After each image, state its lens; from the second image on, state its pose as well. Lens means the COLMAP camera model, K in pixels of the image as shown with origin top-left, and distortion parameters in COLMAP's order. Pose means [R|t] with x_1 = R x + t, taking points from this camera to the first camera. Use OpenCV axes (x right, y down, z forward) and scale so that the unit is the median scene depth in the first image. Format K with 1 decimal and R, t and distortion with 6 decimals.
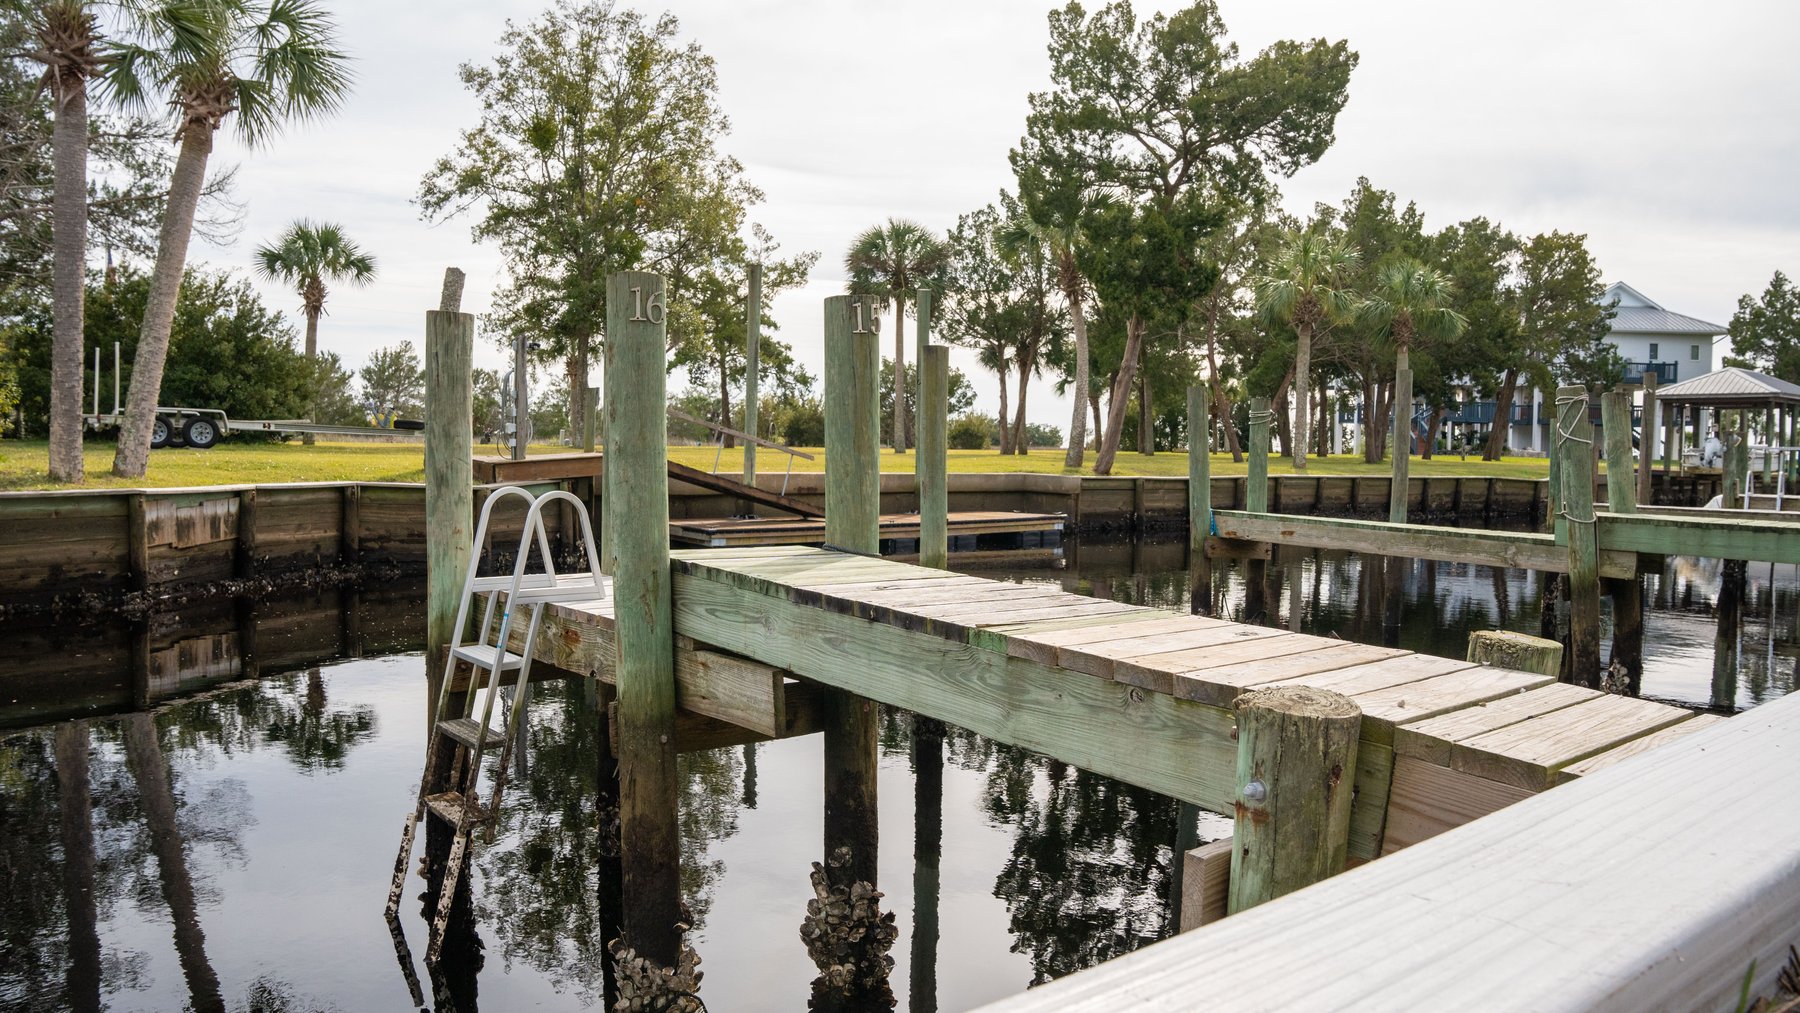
lens RADIAL K [[1272.7, 0, 884.1], [0, 1272.7, 508.8], [0, 0, 1]] dist [-0.184477, 0.135686]
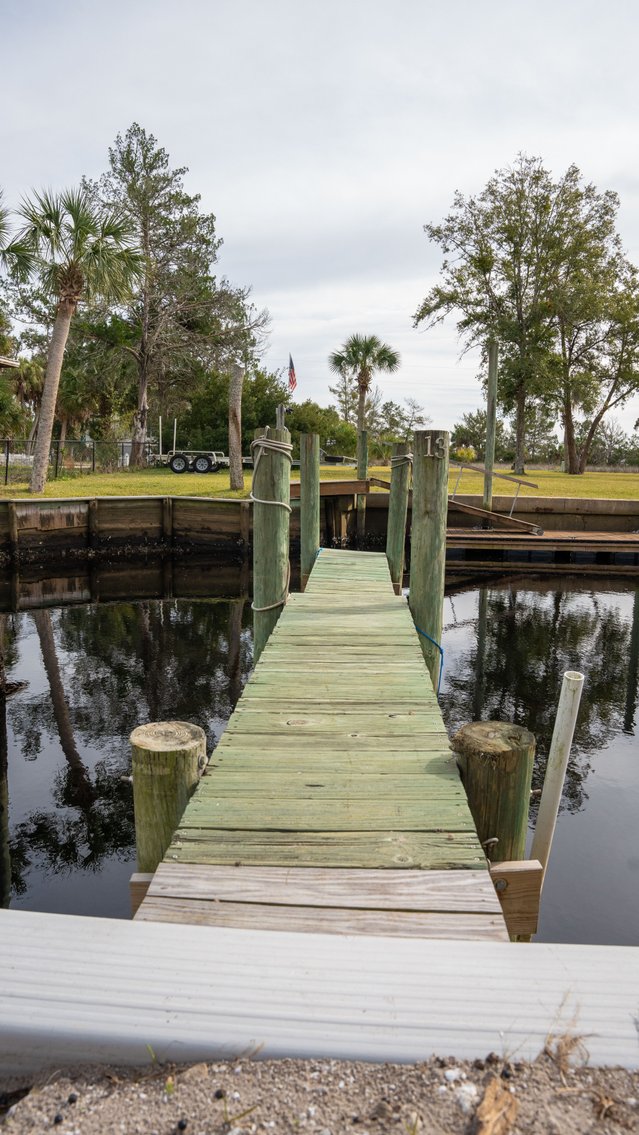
lens RADIAL K [[802.5, 0, 319.5], [0, 802.5, 567.5], [0, 0, 1]] dist [-0.184477, 0.135686]
pose [[0.751107, 0.085455, -0.654627, 0.472175], [-0.035538, 0.995383, 0.089162, -0.029615], [0.659223, -0.043706, 0.750676, 0.309764]]
